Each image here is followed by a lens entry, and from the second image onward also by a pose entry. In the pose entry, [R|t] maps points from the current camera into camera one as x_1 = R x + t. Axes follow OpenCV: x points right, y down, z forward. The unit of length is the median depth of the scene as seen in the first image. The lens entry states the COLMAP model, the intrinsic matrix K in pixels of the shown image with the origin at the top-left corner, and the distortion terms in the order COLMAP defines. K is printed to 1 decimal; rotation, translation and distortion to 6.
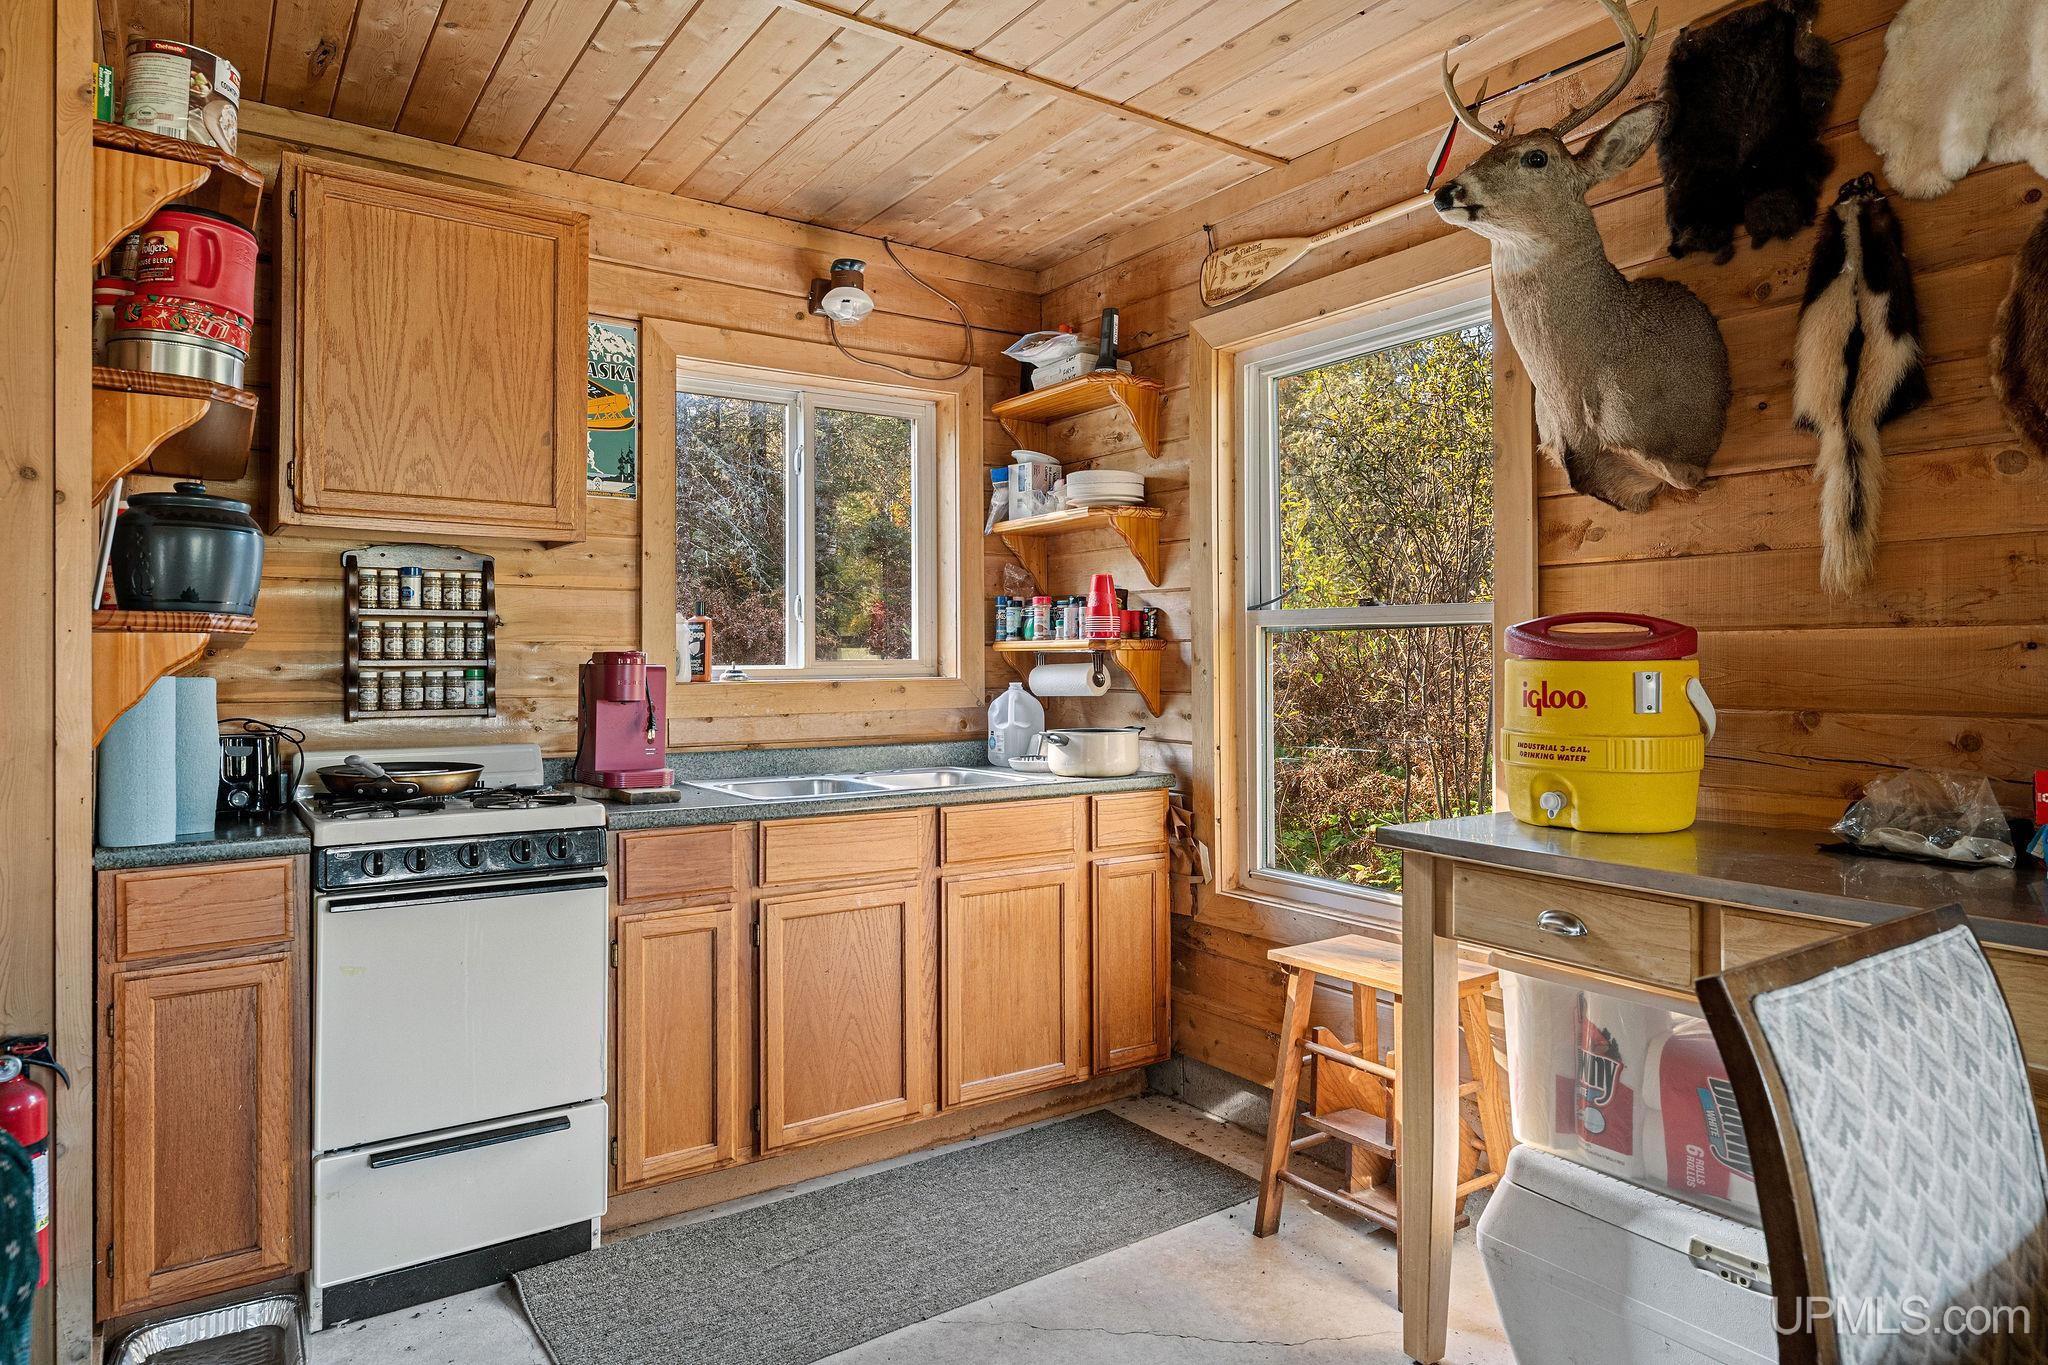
lens RADIAL K [[1214.7, 0, 1022.4], [0, 1214.7, 640.3], [0, 0, 1]] dist [0.004195, -0.003654]
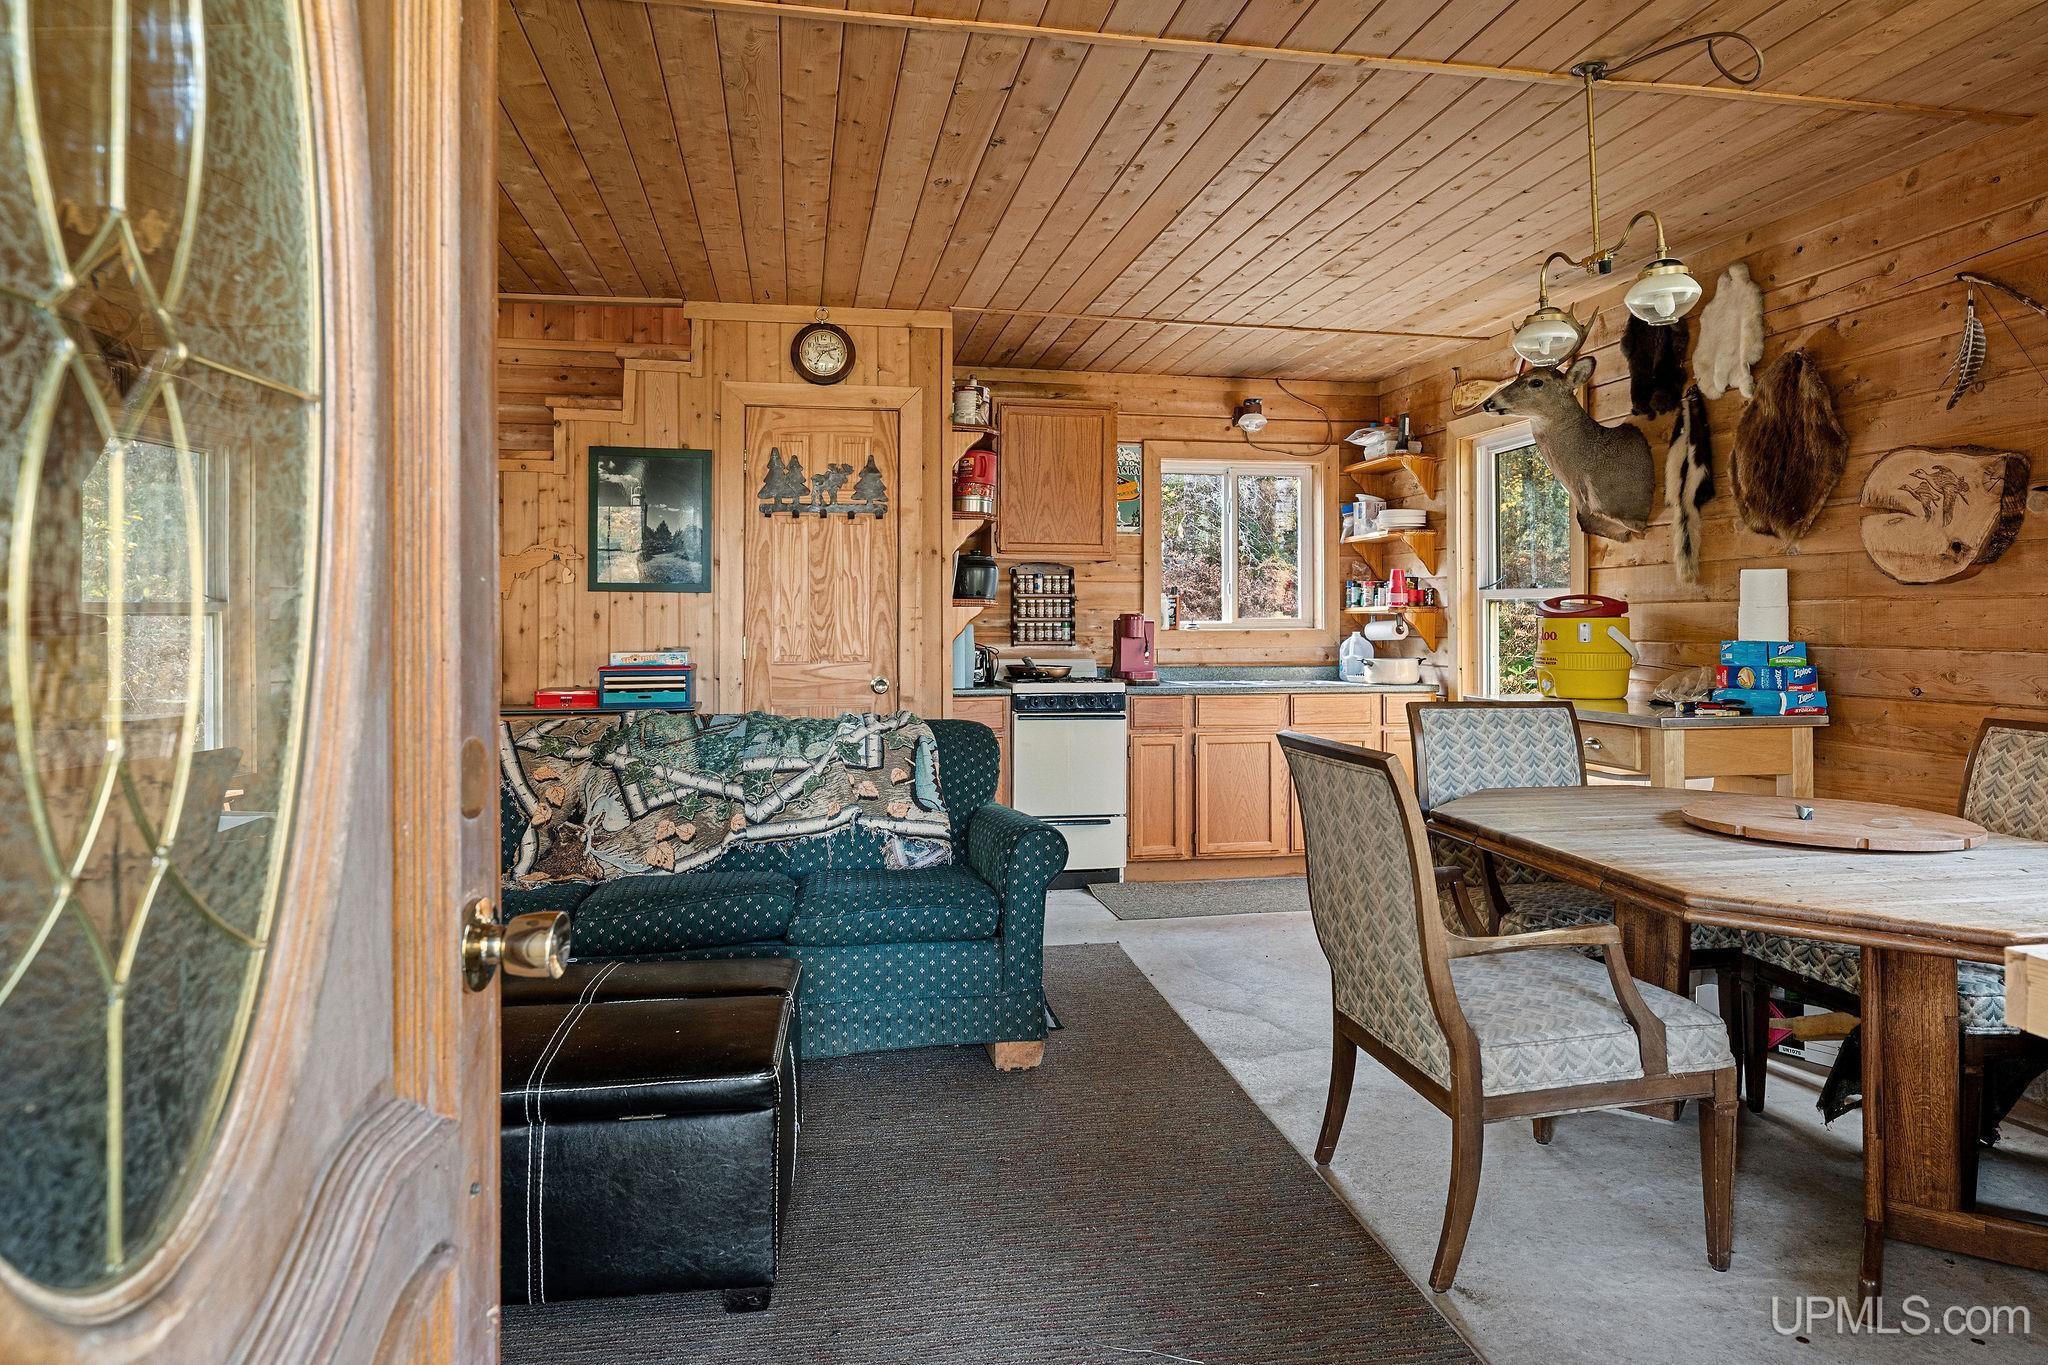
lens RADIAL K [[1214.7, 0, 1022.4], [0, 1214.7, 640.3], [0, 0, 1]] dist [0.004195, -0.003654]
pose [[0.912456, 0.008687, -0.409082, 0.320419], [0.004208, 0.999523, 0.030611, -0.008999], [0.409152, -0.029653, 0.911984, -0.896367]]
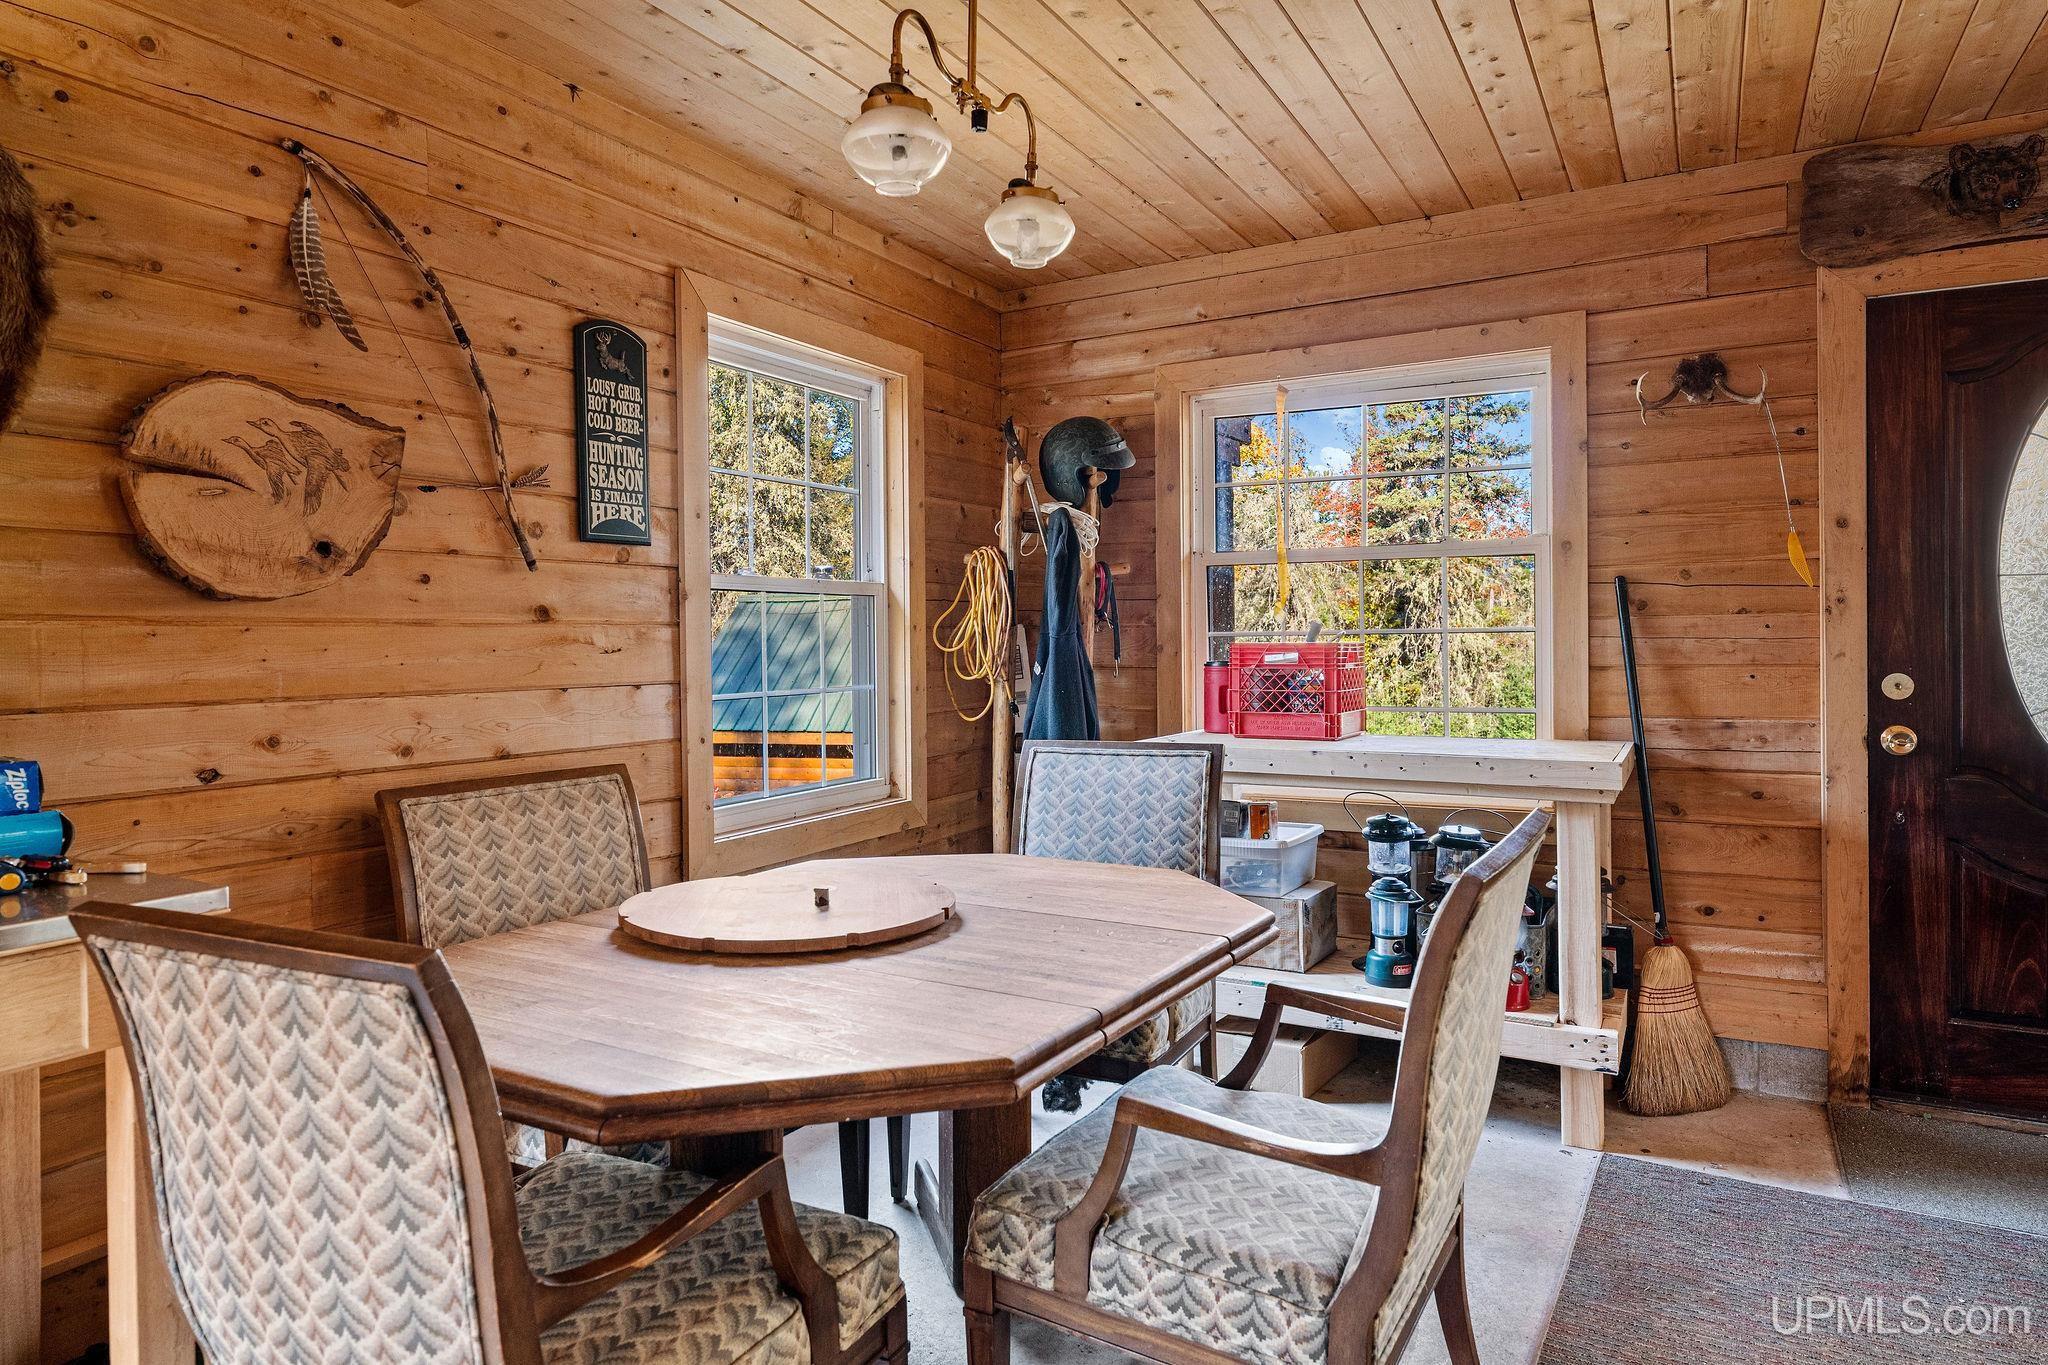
lens RADIAL K [[1214.7, 0, 1022.4], [0, 1214.7, 640.3], [0, 0, 1]] dist [0.004195, -0.003654]
pose [[-0.435018, 0.000843, 0.900421, -0.184703], [-0.006232, 0.999973, -0.003946, -0.000293], [-0.900400, -0.007328, -0.435001, 0.309210]]
